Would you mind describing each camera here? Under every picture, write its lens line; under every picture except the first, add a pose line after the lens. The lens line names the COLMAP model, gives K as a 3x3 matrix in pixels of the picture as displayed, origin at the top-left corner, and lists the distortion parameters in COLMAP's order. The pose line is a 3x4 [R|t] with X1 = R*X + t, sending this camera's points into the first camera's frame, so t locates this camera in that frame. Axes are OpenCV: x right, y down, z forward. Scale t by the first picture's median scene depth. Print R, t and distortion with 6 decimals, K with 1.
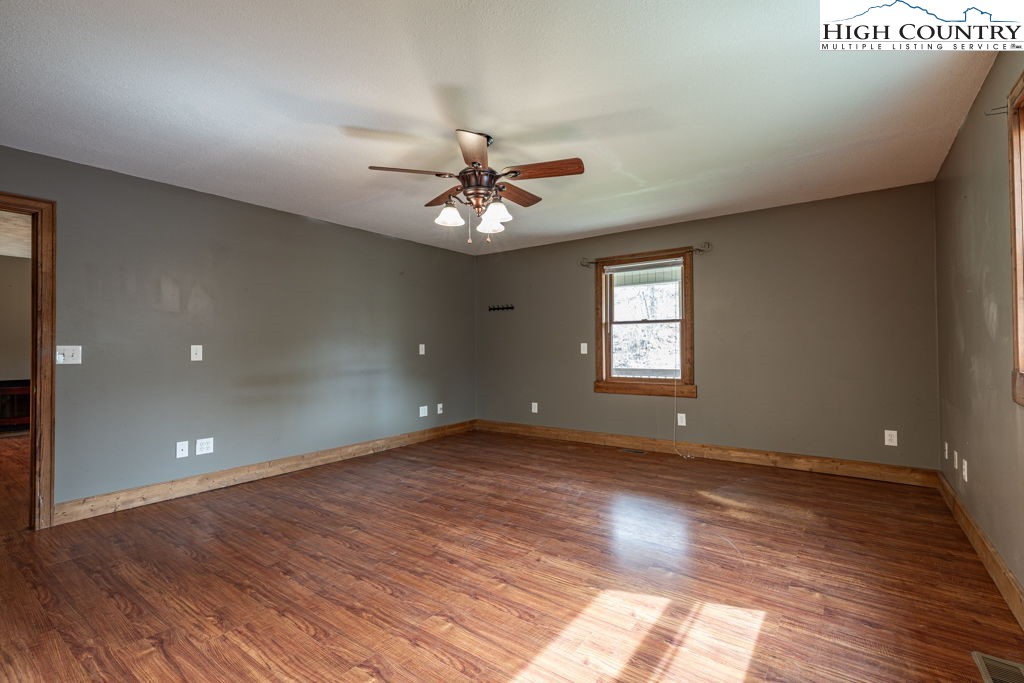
lens RADIAL K [[449.2, 0, 507.0], [0, 449.2, 341.9], [0, 0, 1]] dist [0.004029, 0.001136]
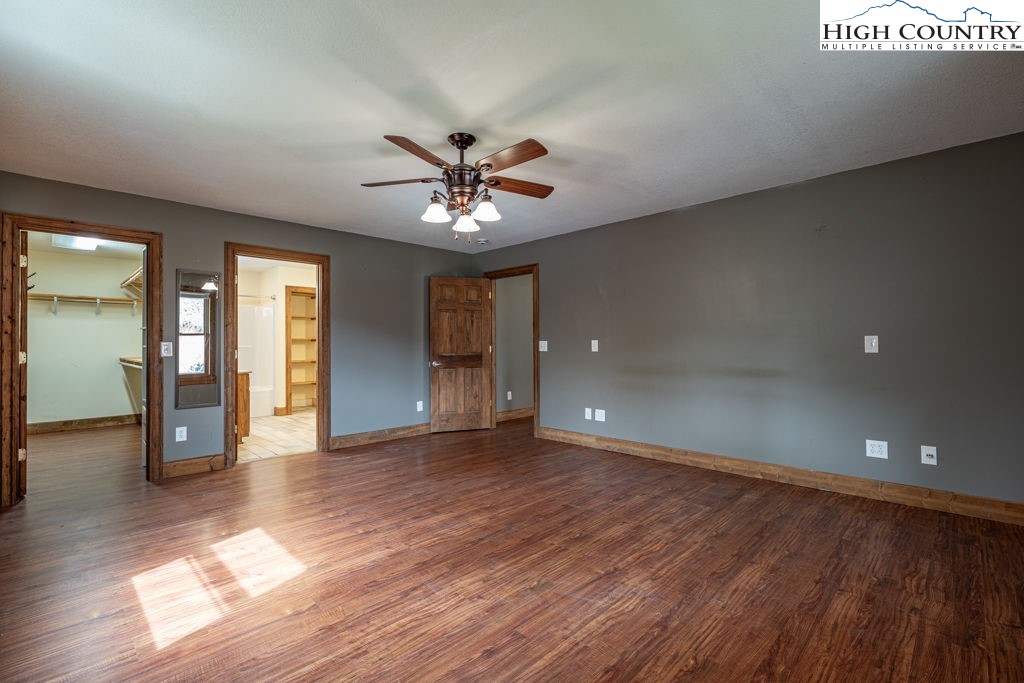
lens RADIAL K [[449.2, 0, 518.3], [0, 449.2, 345.3], [0, 0, 1]] dist [0.004029, 0.001136]
pose [[-0.111899, 0.011639, -0.993651, 0.894838], [0.021220, 0.999731, 0.009320, 0.005544], [0.993493, -0.020042, -0.112116, 1.186312]]
